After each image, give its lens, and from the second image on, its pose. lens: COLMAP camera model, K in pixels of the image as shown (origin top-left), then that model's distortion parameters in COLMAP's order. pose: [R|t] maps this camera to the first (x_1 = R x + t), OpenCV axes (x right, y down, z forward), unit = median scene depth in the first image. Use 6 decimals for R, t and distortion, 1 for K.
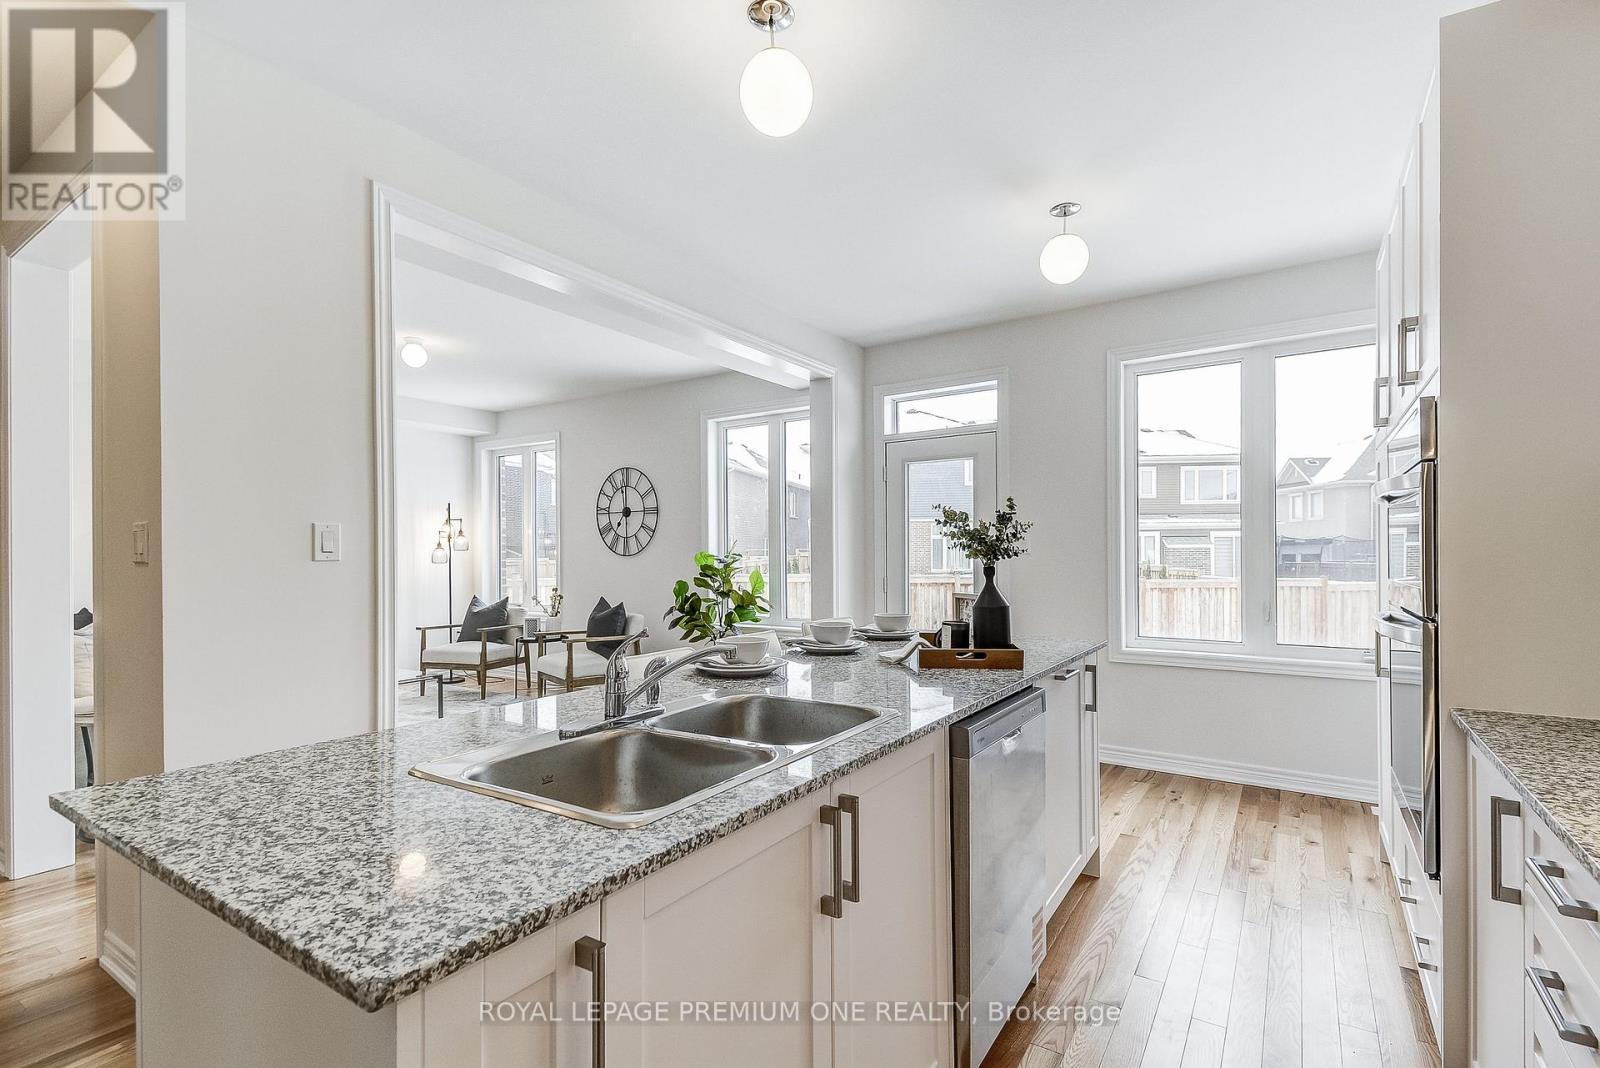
lens RADIAL K [[729.6, 0, 819.7], [0, 729.6, 551.2], [0, 0, 1]] dist [0.043708, -0.022499]
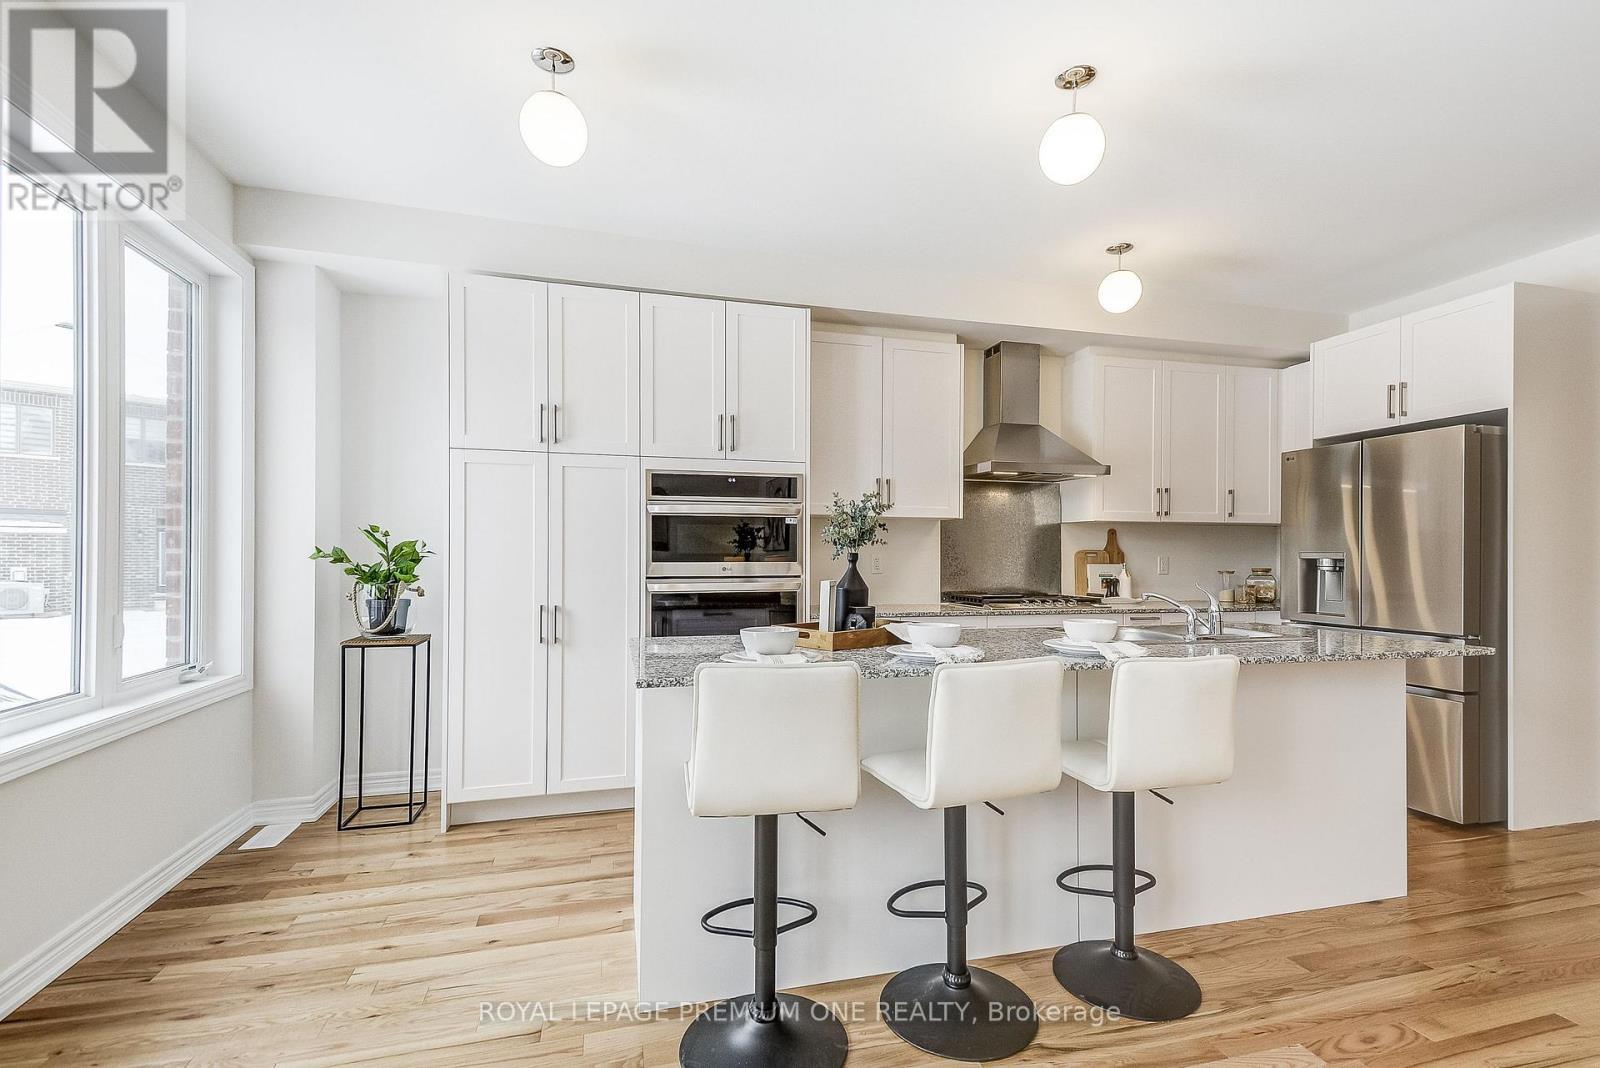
lens RADIAL K [[729.6, 0, 819.7], [0, 729.6, 551.2], [0, 0, 1]] dist [0.043708, -0.022499]
pose [[-0.744713, 0.007908, 0.667338, -0.228303], [-0.001475, 0.999908, -0.013495, 0.016803], [-0.667383, -0.011034, -0.744633, 0.918560]]
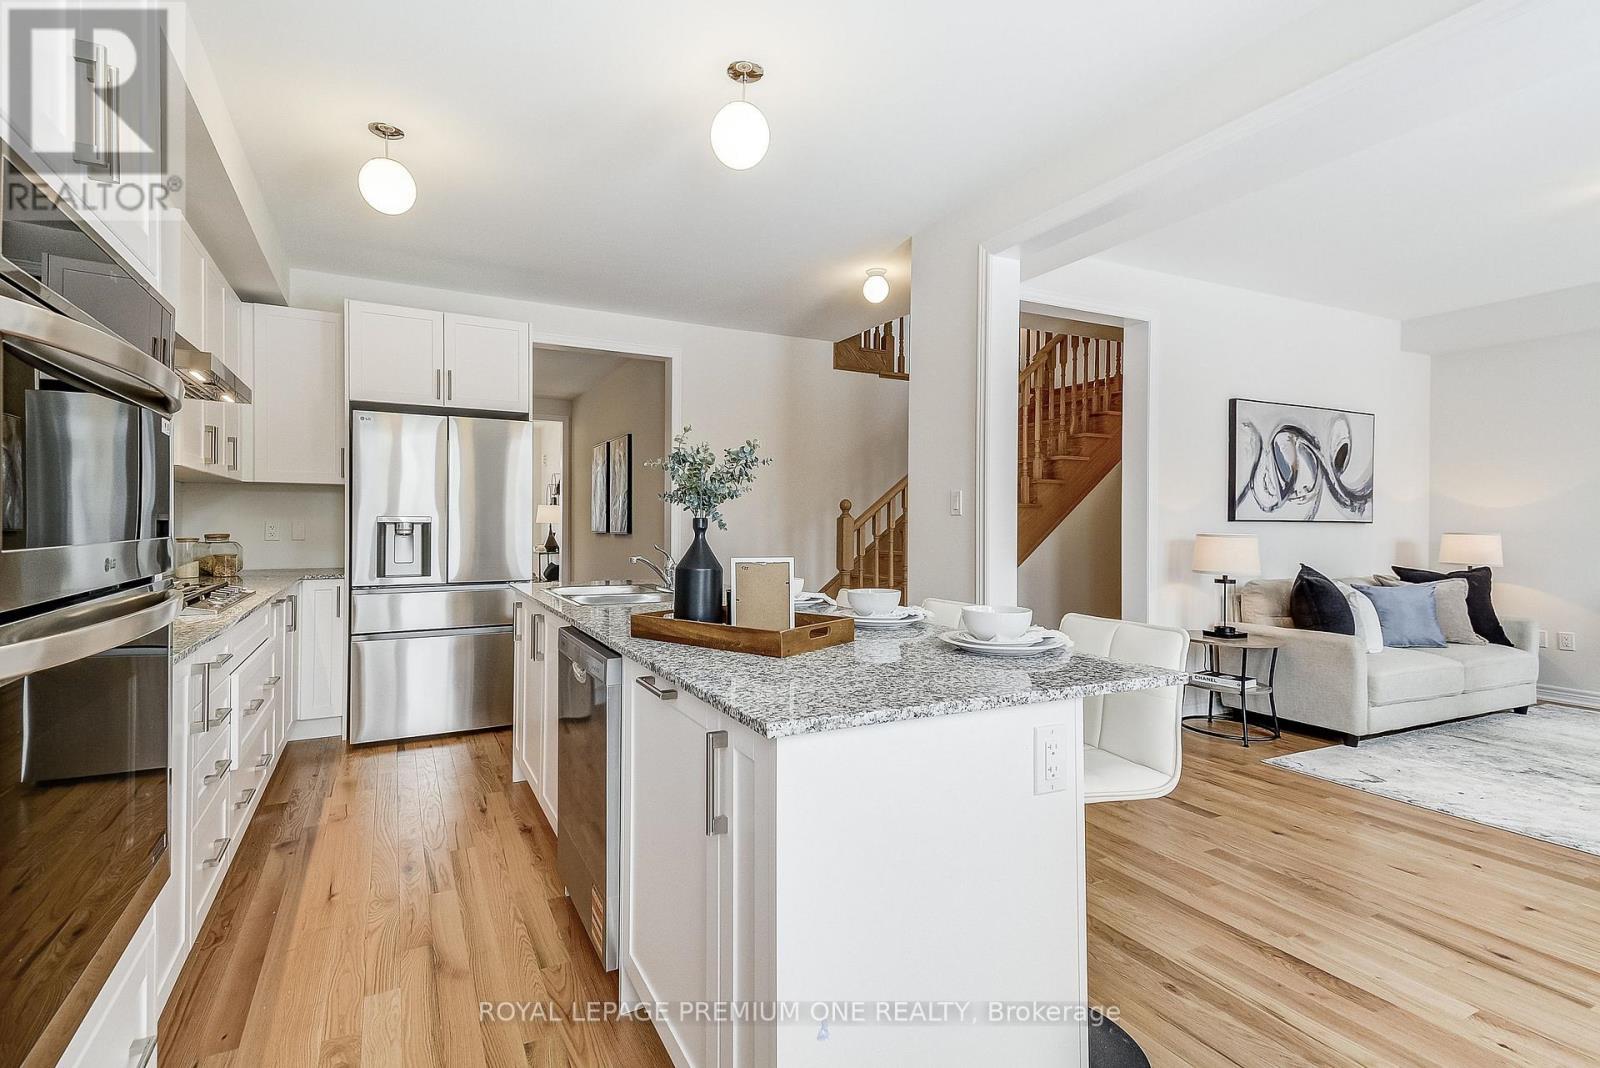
lens RADIAL K [[747.7, 0, 753.0], [0, 747.7, 518.6], [0, 0, 1]] dist [0.046734, -0.016305]
pose [[-0.522086, 0.001421, -0.852892, 0.434673], [0.003348, 0.999994, -0.000384, 0.011710], [0.852886, -0.003056, -0.522088, 0.723467]]
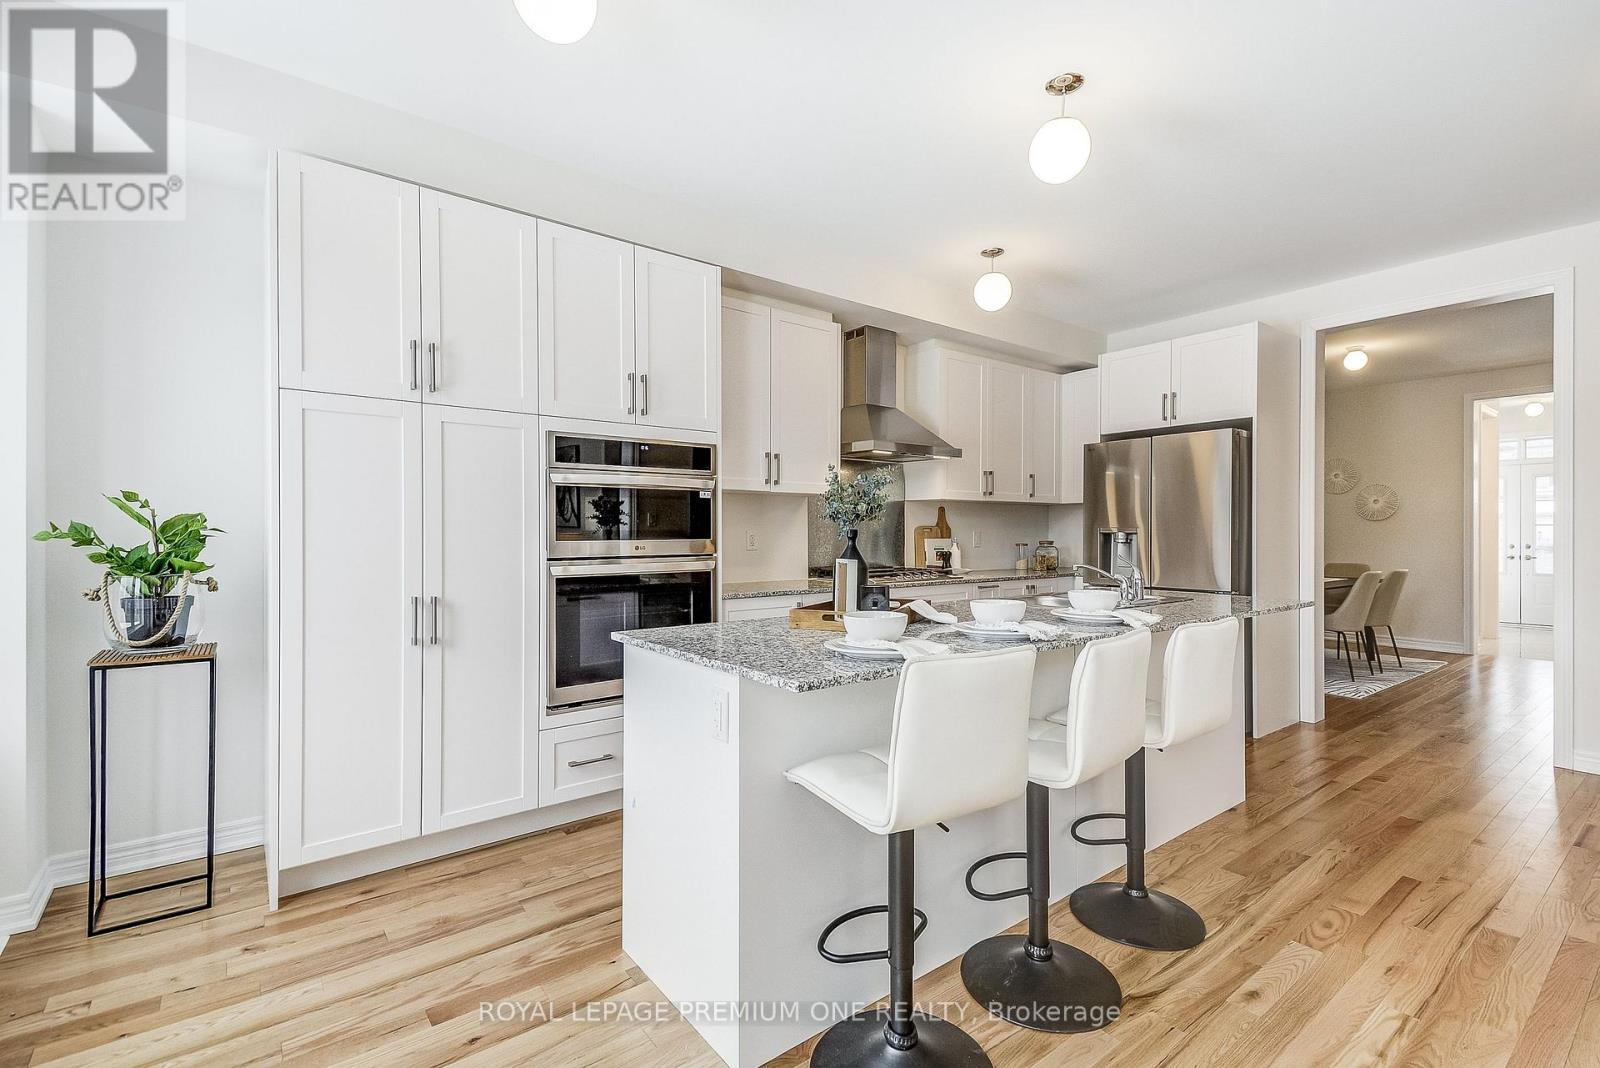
lens RADIAL K [[712.6, 0, 815.4], [0, 712.6, 530.5], [0, 0, 1]] dist [0.041121, -0.019386]
pose [[-0.943628, 0.007695, 0.330918, -0.025894], [0.005357, 0.999954, -0.007976, 0.015546], [-0.330964, -0.005754, -0.943626, 0.984793]]
